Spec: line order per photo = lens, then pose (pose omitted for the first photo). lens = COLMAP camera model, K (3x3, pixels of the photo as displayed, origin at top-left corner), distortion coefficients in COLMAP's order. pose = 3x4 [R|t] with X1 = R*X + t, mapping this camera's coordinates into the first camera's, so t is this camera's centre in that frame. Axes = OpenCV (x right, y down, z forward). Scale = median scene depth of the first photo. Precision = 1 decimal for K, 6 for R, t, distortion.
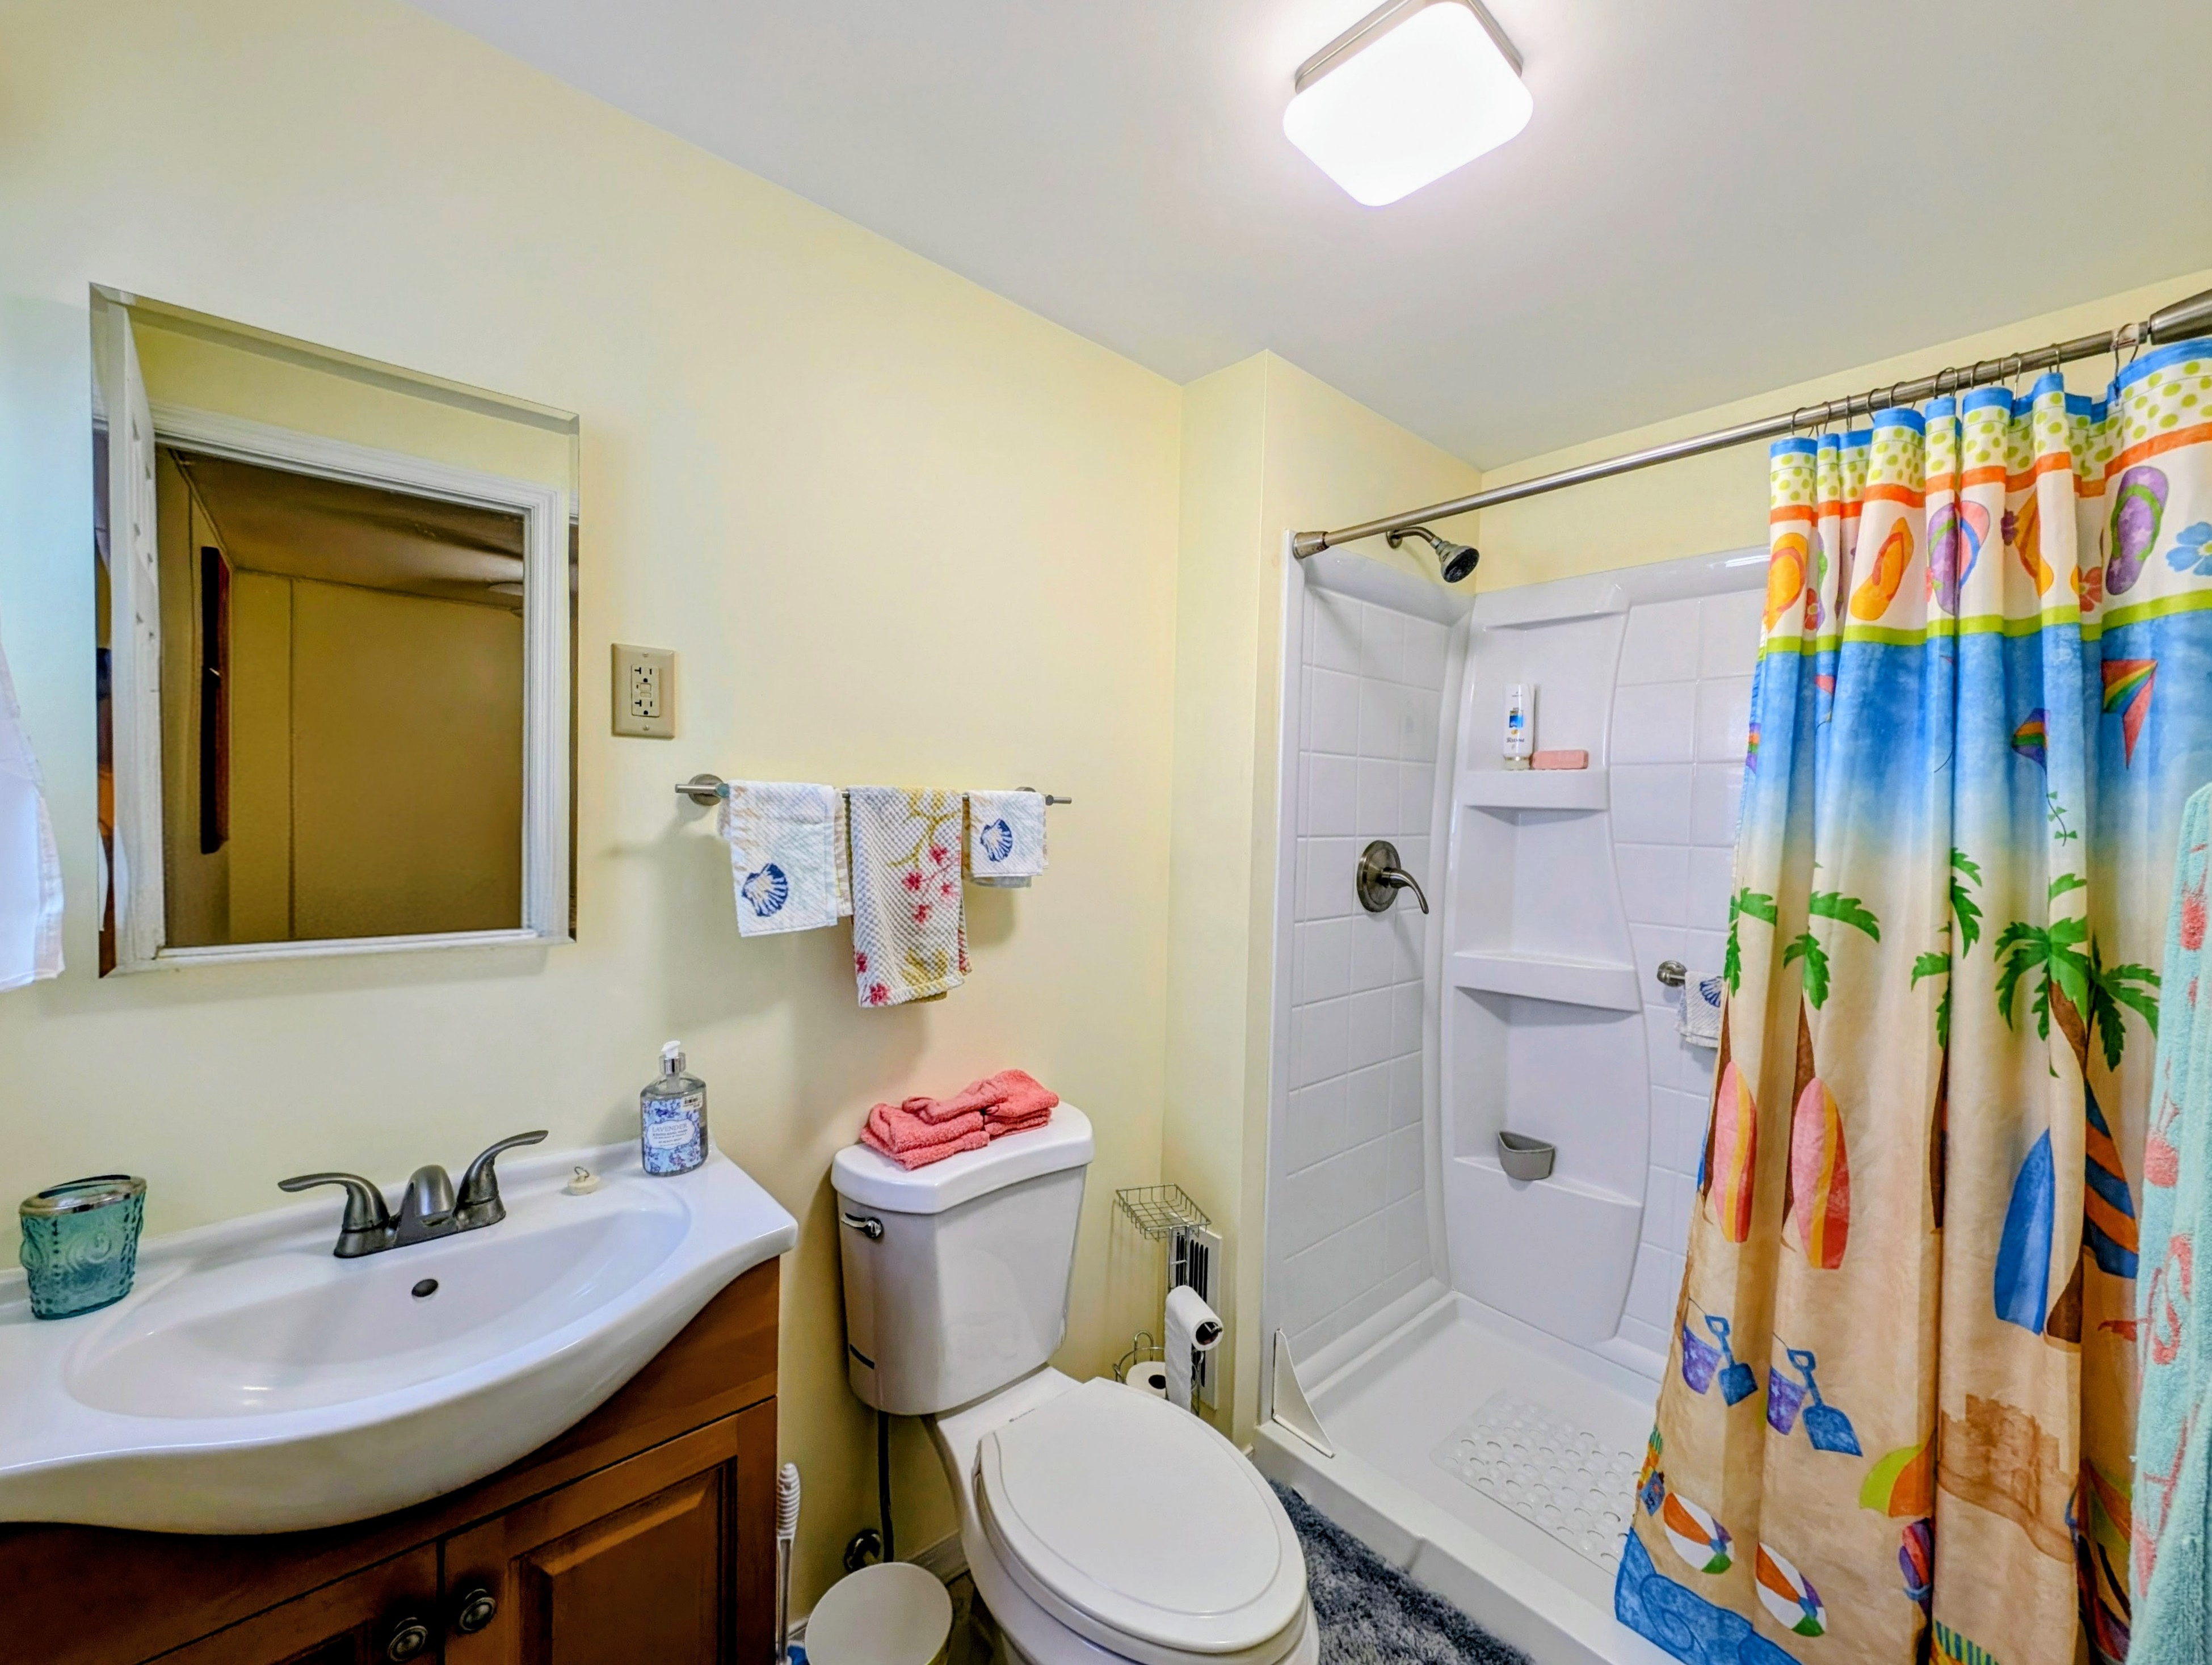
lens RADIAL K [[838.6, 0, 1109.7], [0, 838.6, 823.1], [0, 0, 1]] dist [0.003072, -0.002674]
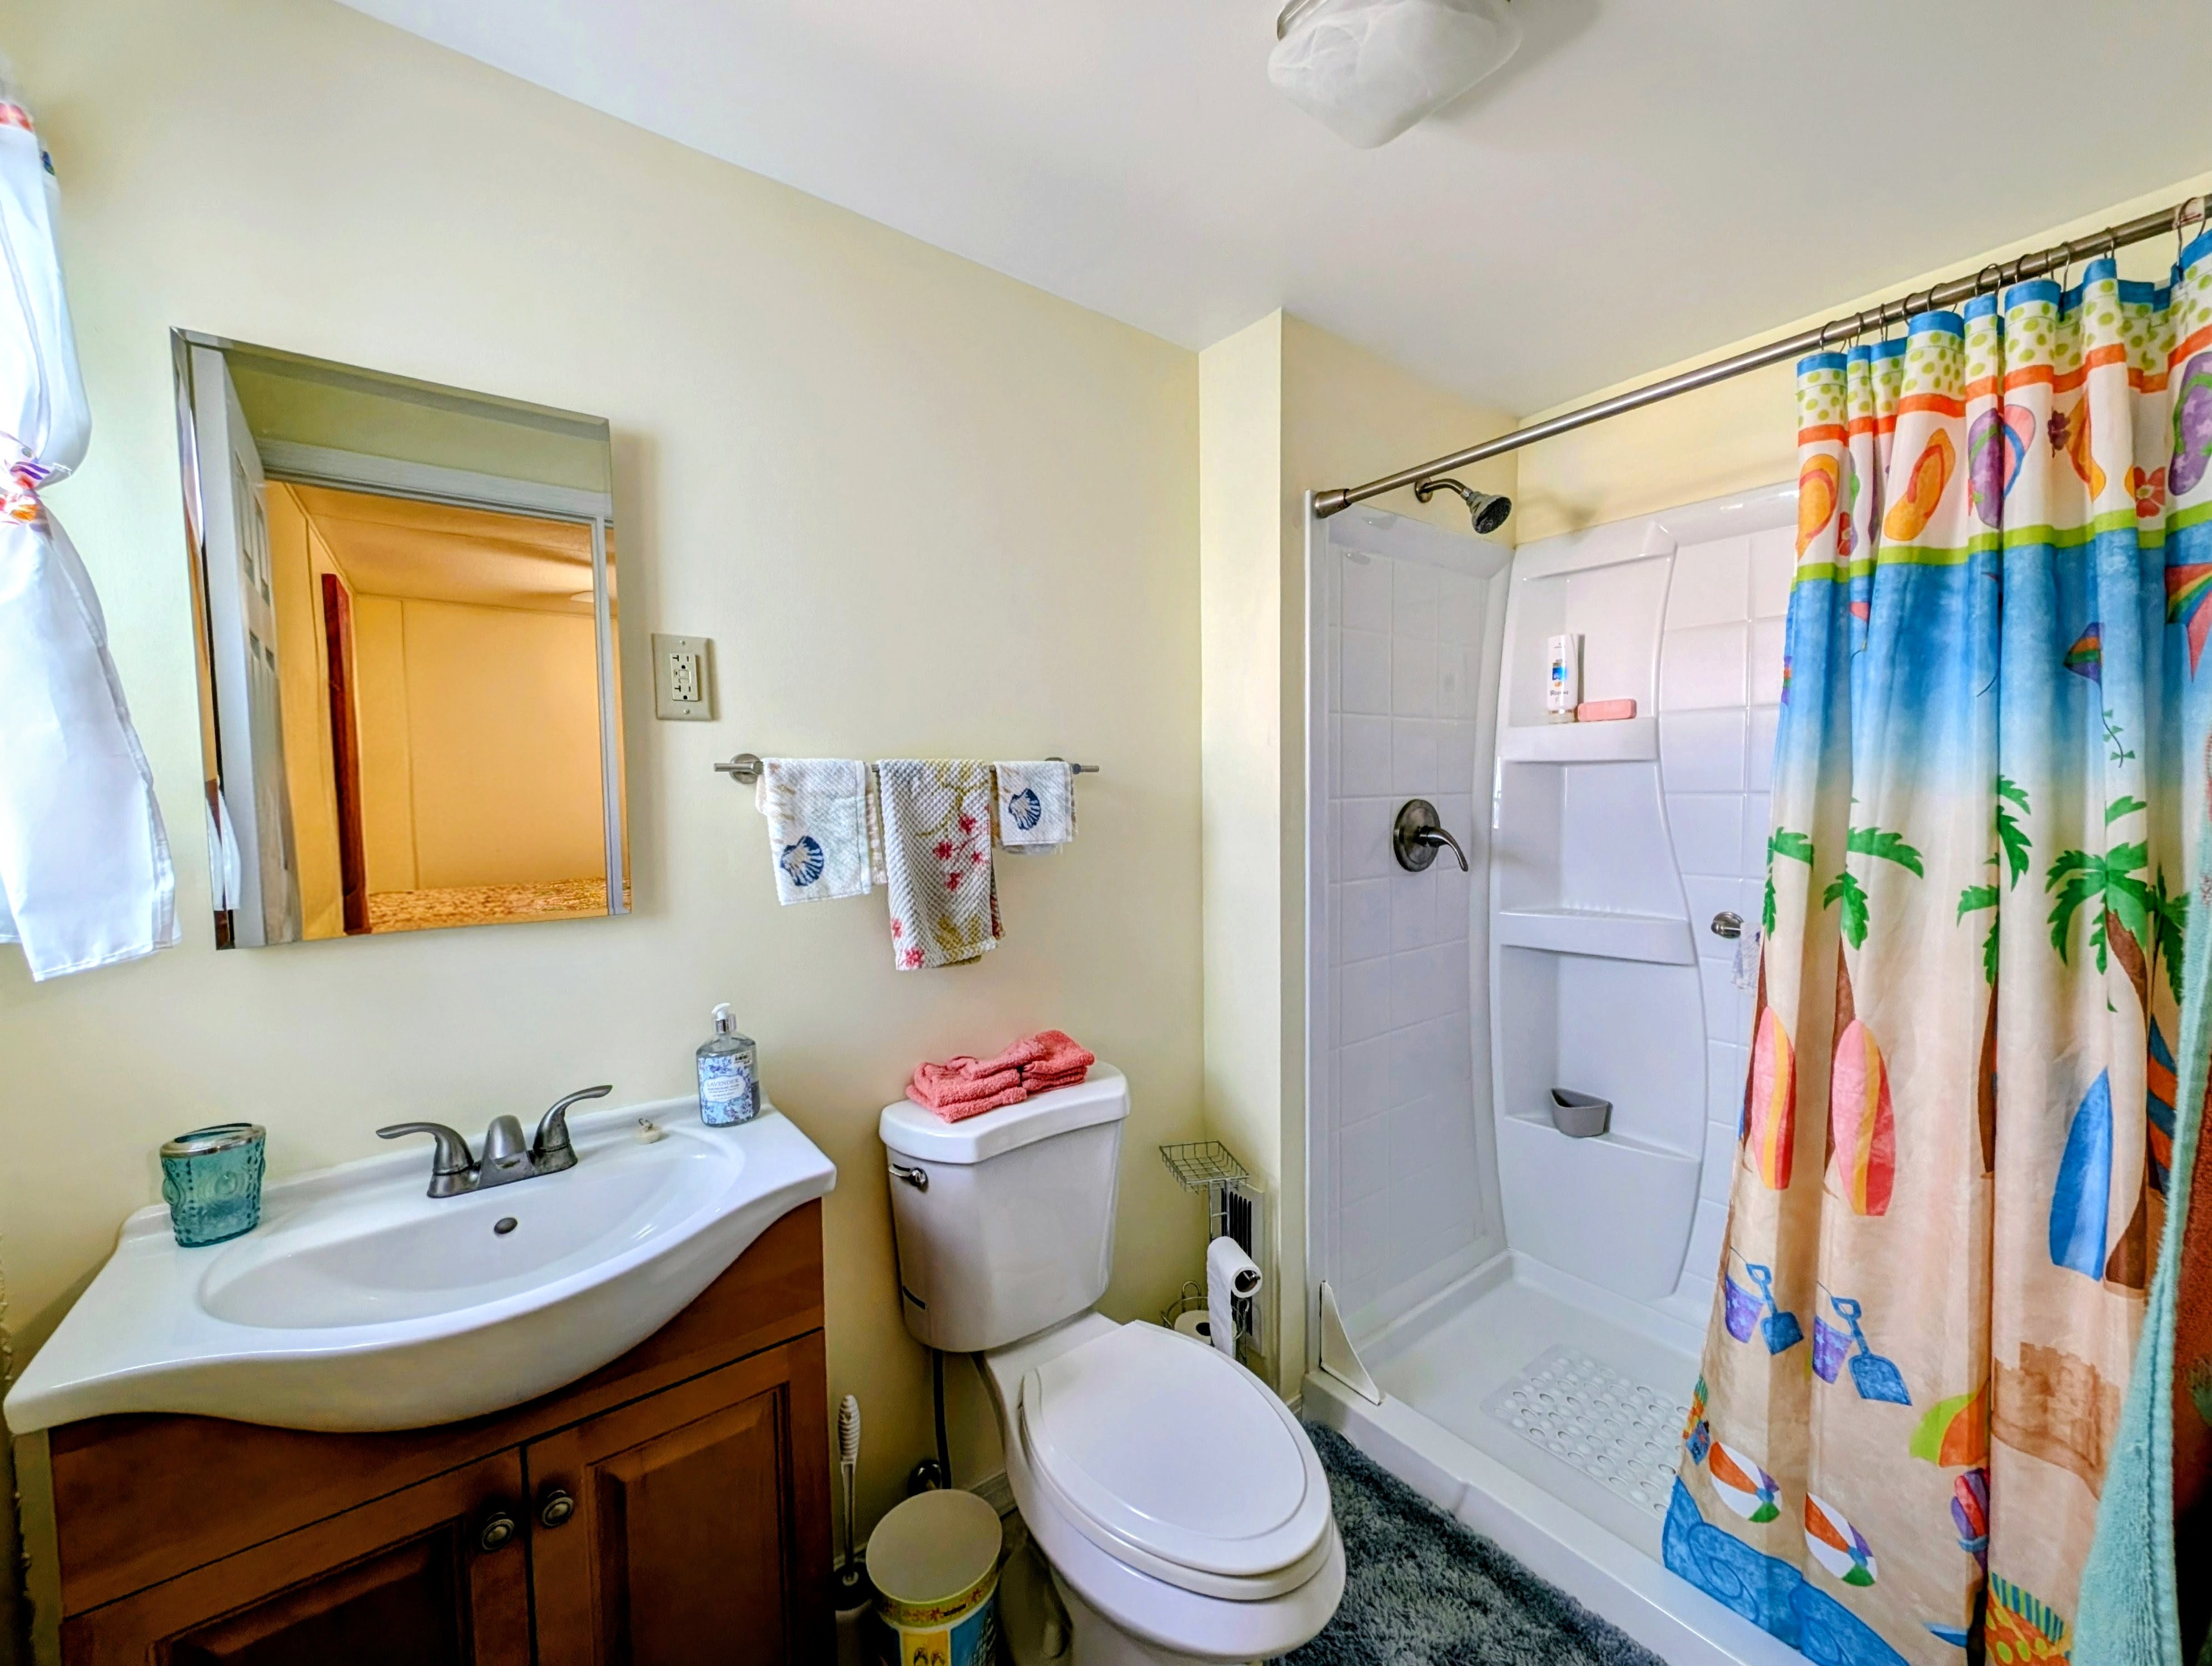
lens RADIAL K [[838.7, 0, 1176.8], [0, 838.7, 840.9], [0, 0, 1]] dist [0.003072, -0.002674]
pose [[0.996443, -0.034047, -0.077086, 0.141838], [0.035847, 0.999113, 0.022097, 0.047438], [0.076265, -0.024781, 0.996780, -0.019332]]
